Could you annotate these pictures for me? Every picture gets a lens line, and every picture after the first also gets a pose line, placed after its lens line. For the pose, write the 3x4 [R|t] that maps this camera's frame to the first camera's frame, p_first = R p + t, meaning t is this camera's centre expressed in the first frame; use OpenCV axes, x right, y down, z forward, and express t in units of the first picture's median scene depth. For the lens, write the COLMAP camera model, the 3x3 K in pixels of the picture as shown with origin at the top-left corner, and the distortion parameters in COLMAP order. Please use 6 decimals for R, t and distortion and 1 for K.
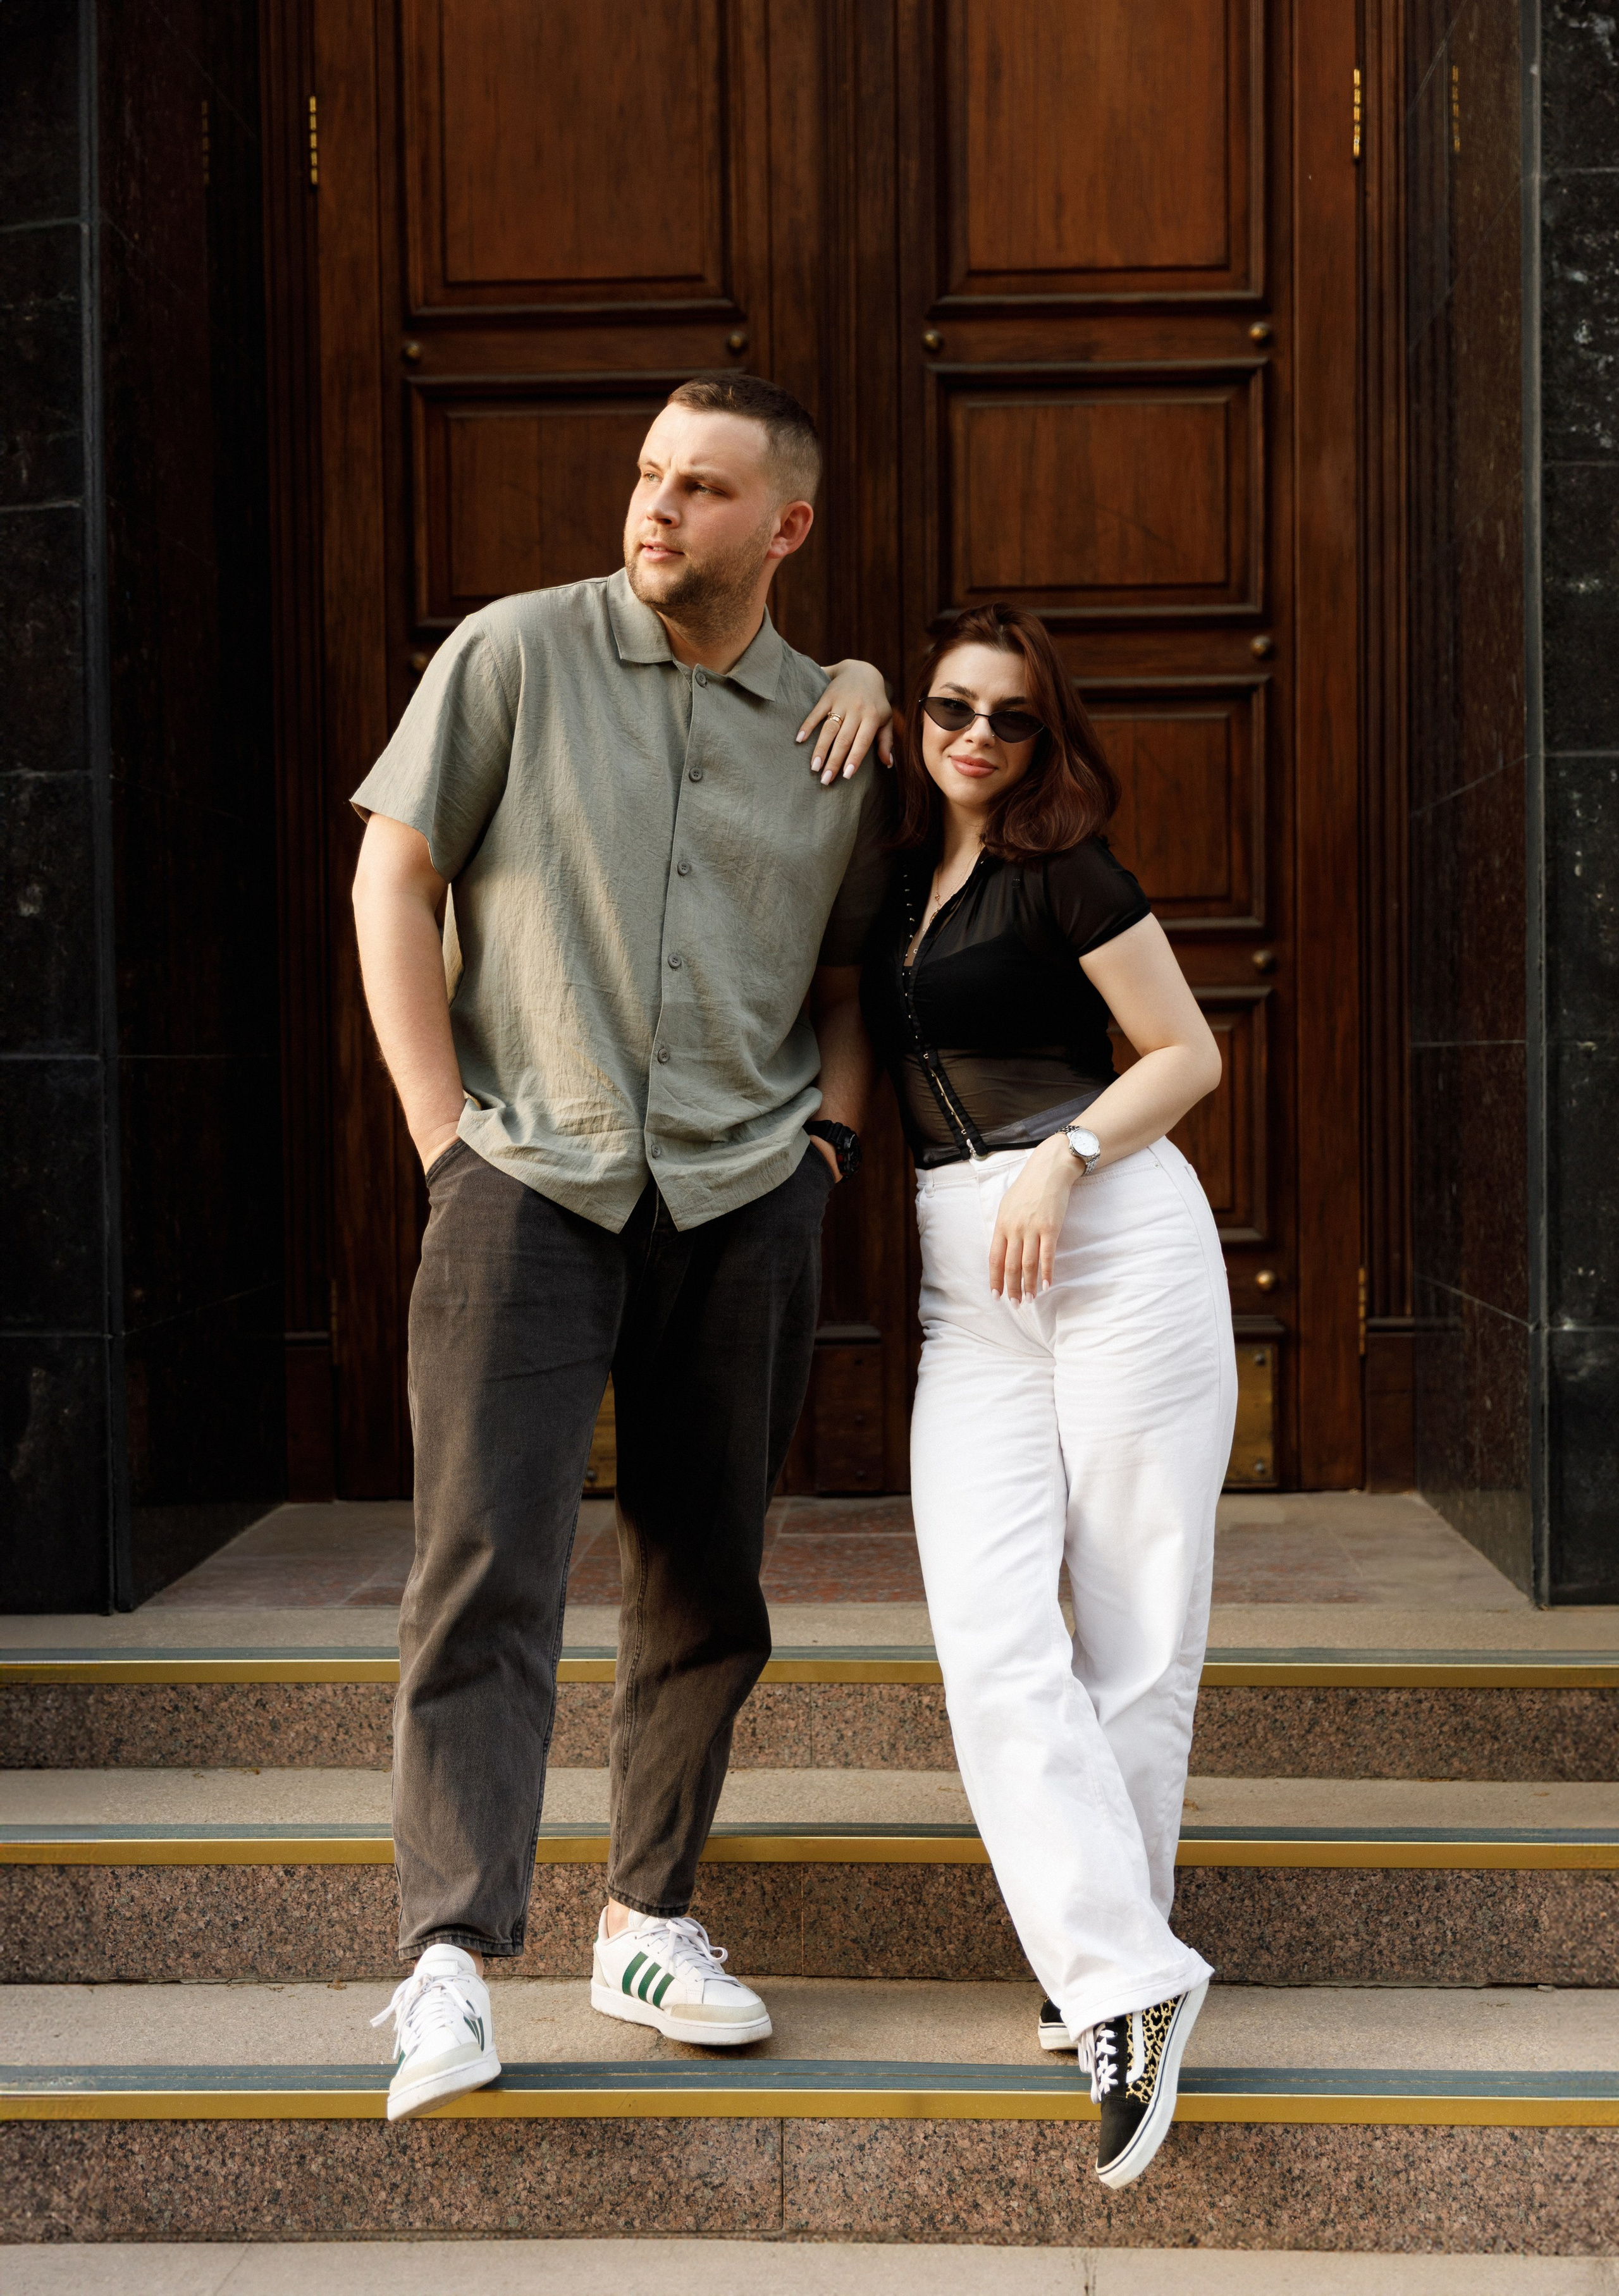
lens RADIAL K [[2852.8, 0, 819.1], [0, 2852.8, 1140.6], [0, 0, 1]] dist [0.009885, 0.000000]
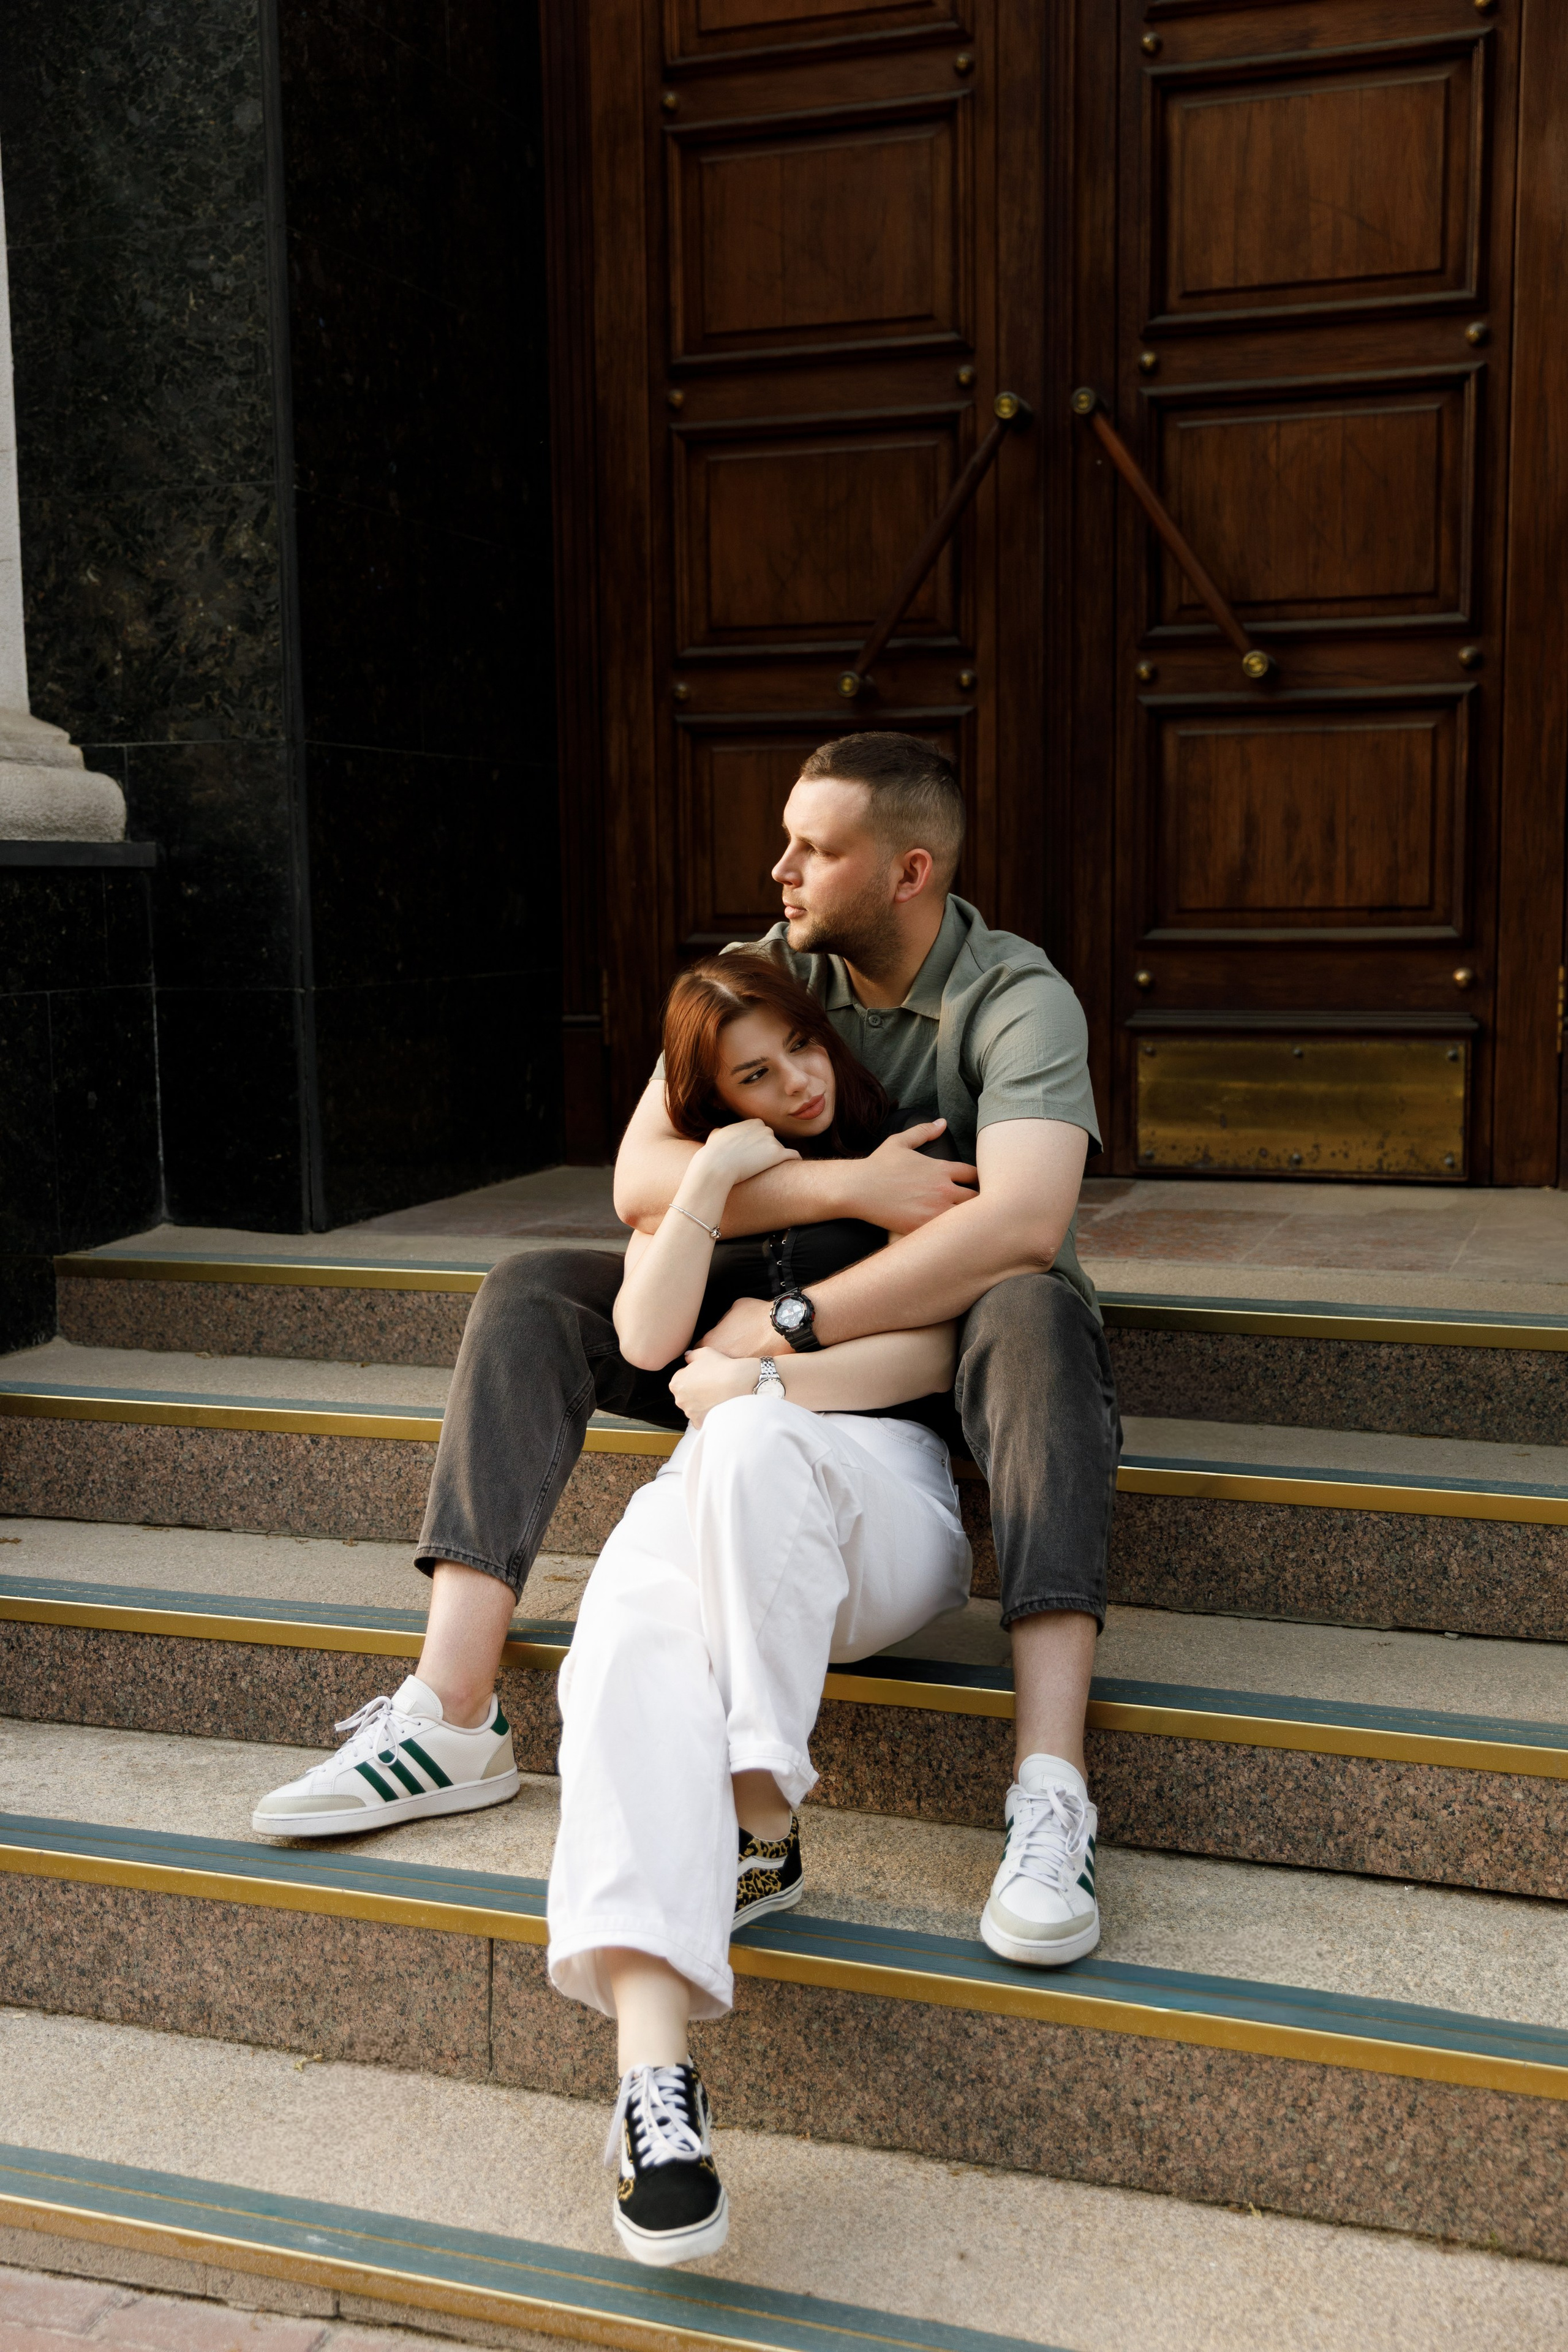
lens RADIAL K [[2466.1, 0, 784.9], [0, 2466.1, 1183.3], [0, 0, 1]] dist [0.006546, 0.000000]
pose [[0.958672, 0.034480, -0.282418, 0.235343], [-0.008191, 0.995563, 0.093743, 0.055674], [0.284397, -0.087555, 0.954700, 0.119173]]
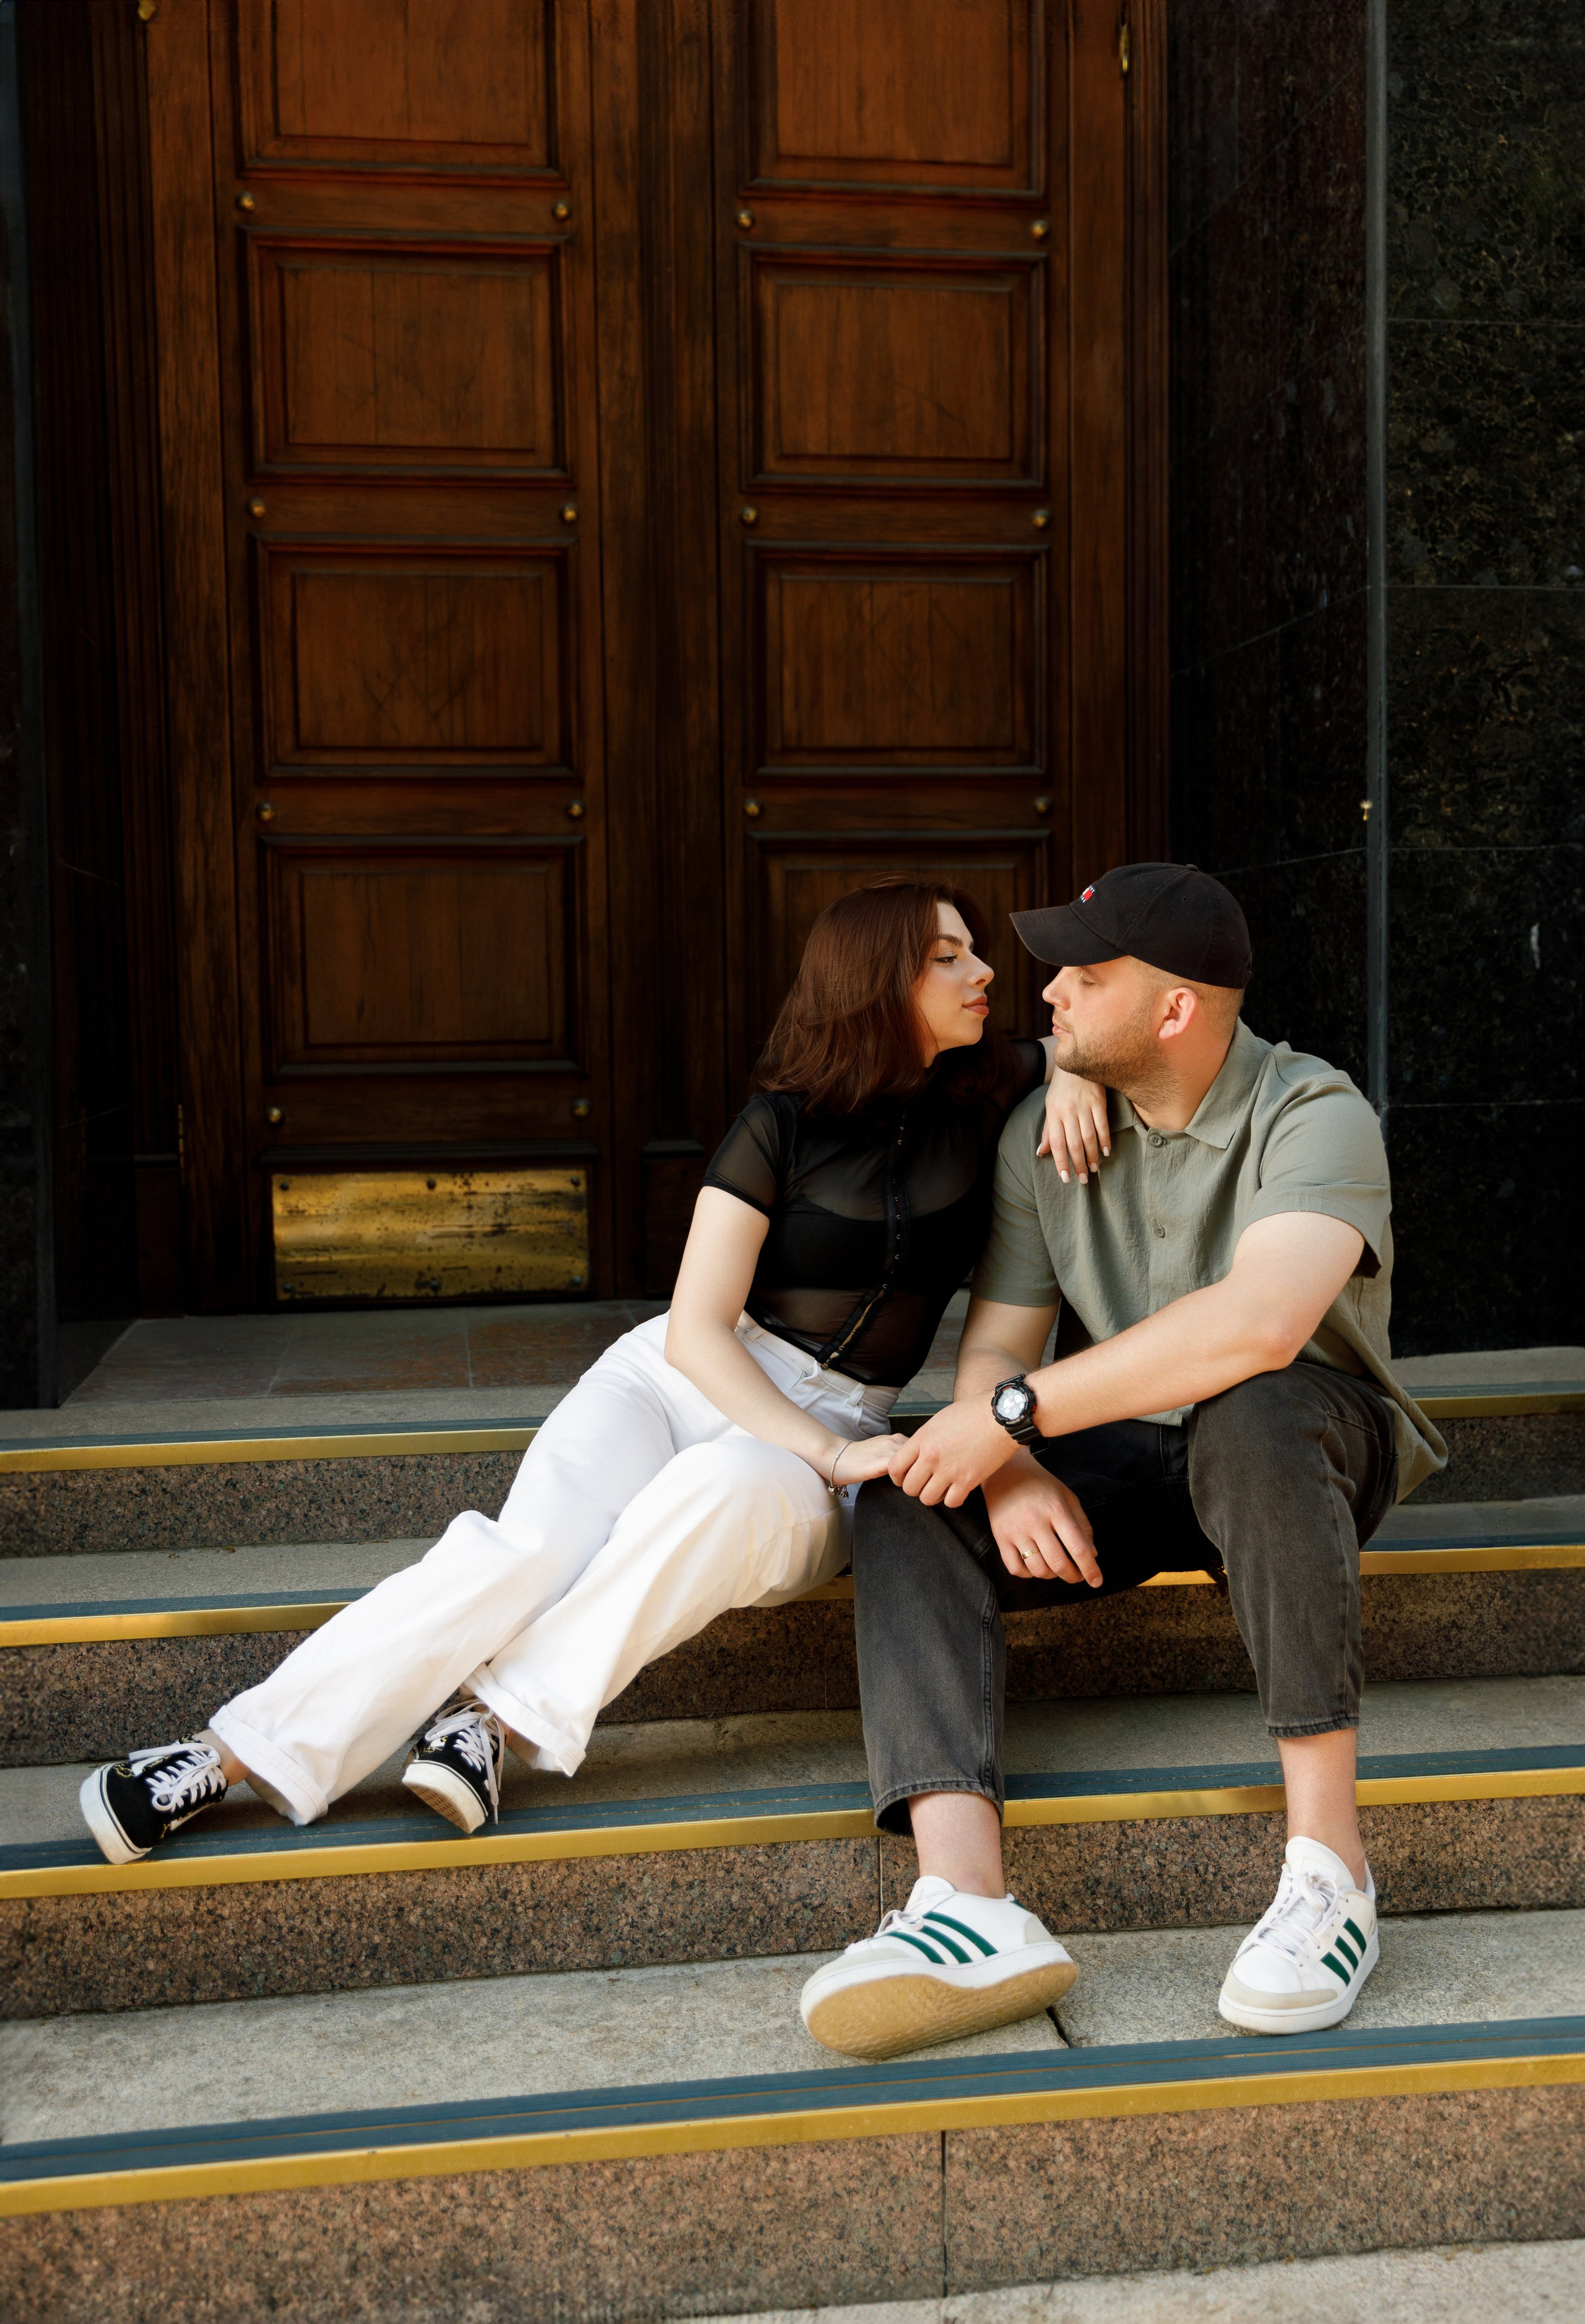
lens RADIAL K [[2393.8, 0, 787.5], [0, 2393.8, 1162.7], [0, 0, 1]] dist [0.008288, 0.000000]
pose [[0.981505, -0.015596, 0.190800, -0.162108], [0.008919, 0.999319, 0.035806, 0.055379], [-0.191228, -0.033442, 0.980976, 0.136250]]
